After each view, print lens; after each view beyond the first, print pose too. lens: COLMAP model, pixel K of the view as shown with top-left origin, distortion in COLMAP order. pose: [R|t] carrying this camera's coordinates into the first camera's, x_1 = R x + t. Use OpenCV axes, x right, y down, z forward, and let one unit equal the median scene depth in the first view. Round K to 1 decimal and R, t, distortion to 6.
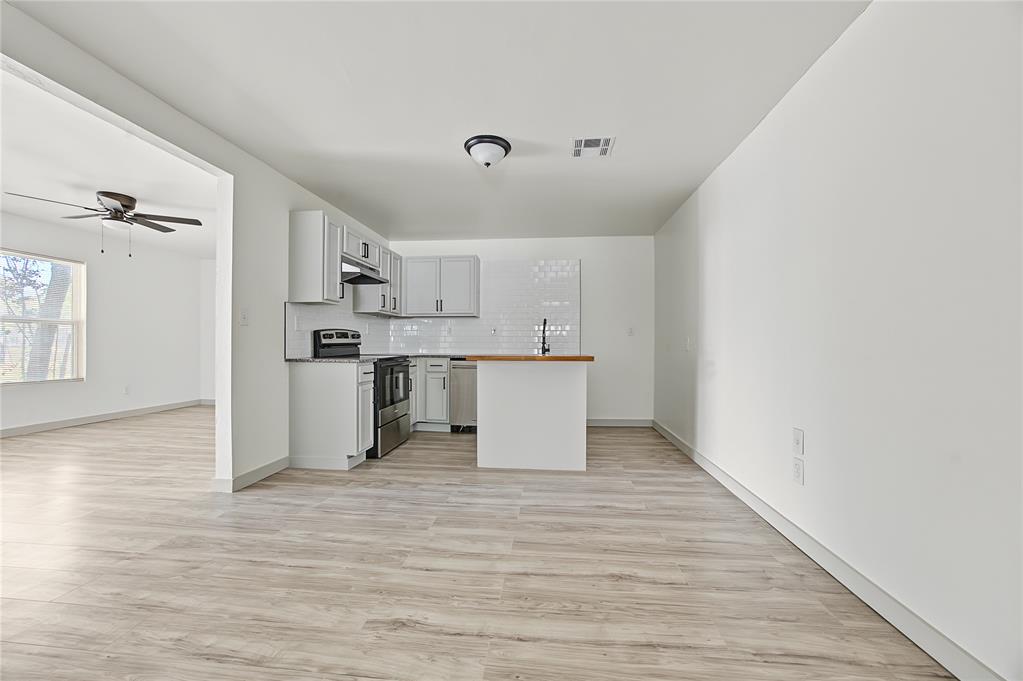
lens RADIAL K [[400.1, 0, 510.2], [0, 400.1, 343.6], [0, 0, 1]] dist [-0.018297, 0.006539]
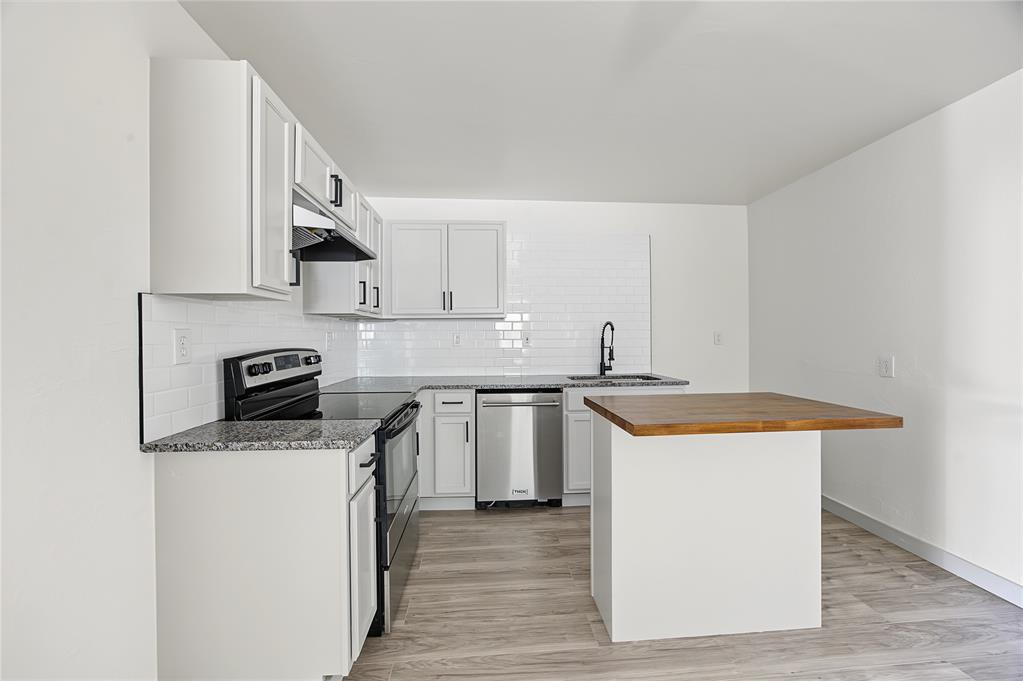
lens RADIAL K [[400.1, 0, 511.4], [0, 400.1, 337.9], [0, 0, 1]] dist [-0.018297, 0.006539]
pose [[0.983550, -0.010919, 0.180307, -0.228533], [0.010265, 0.999937, 0.004560, -0.047628], [-0.180346, -0.002634, 0.983600, 0.449422]]
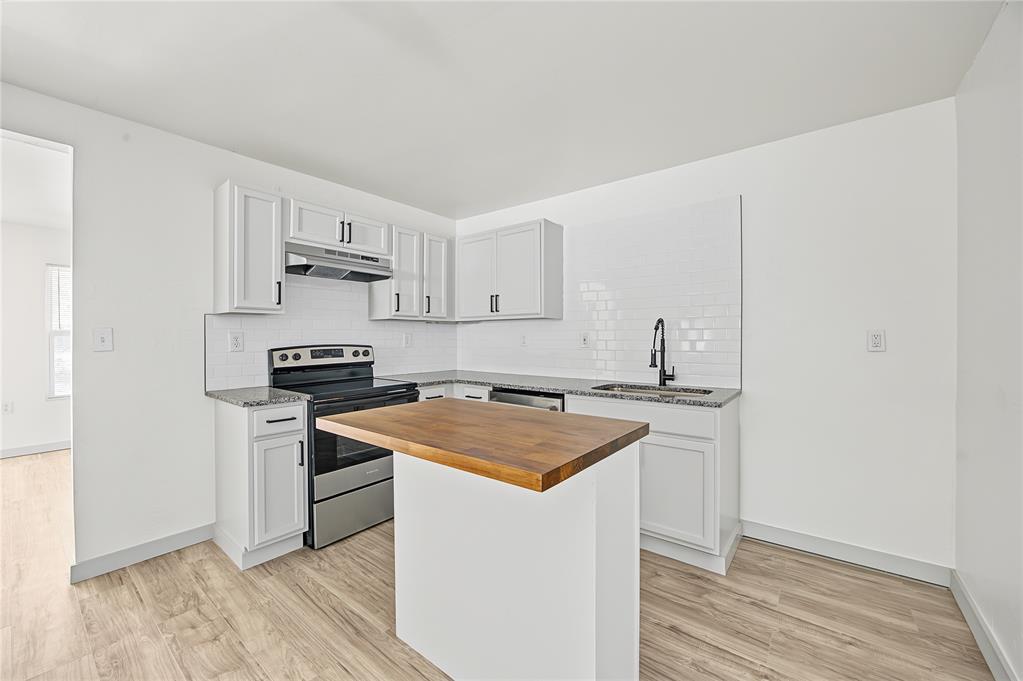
lens RADIAL K [[400.1, 0, 514.7], [0, 400.1, 338.9], [0, 0, 1]] dist [-0.018297, 0.006539]
pose [[0.847421, -0.003191, -0.530912, 0.243333], [0.005952, 0.999976, 0.003491, -0.046117], [0.530889, -0.006118, 0.847420, 0.538828]]
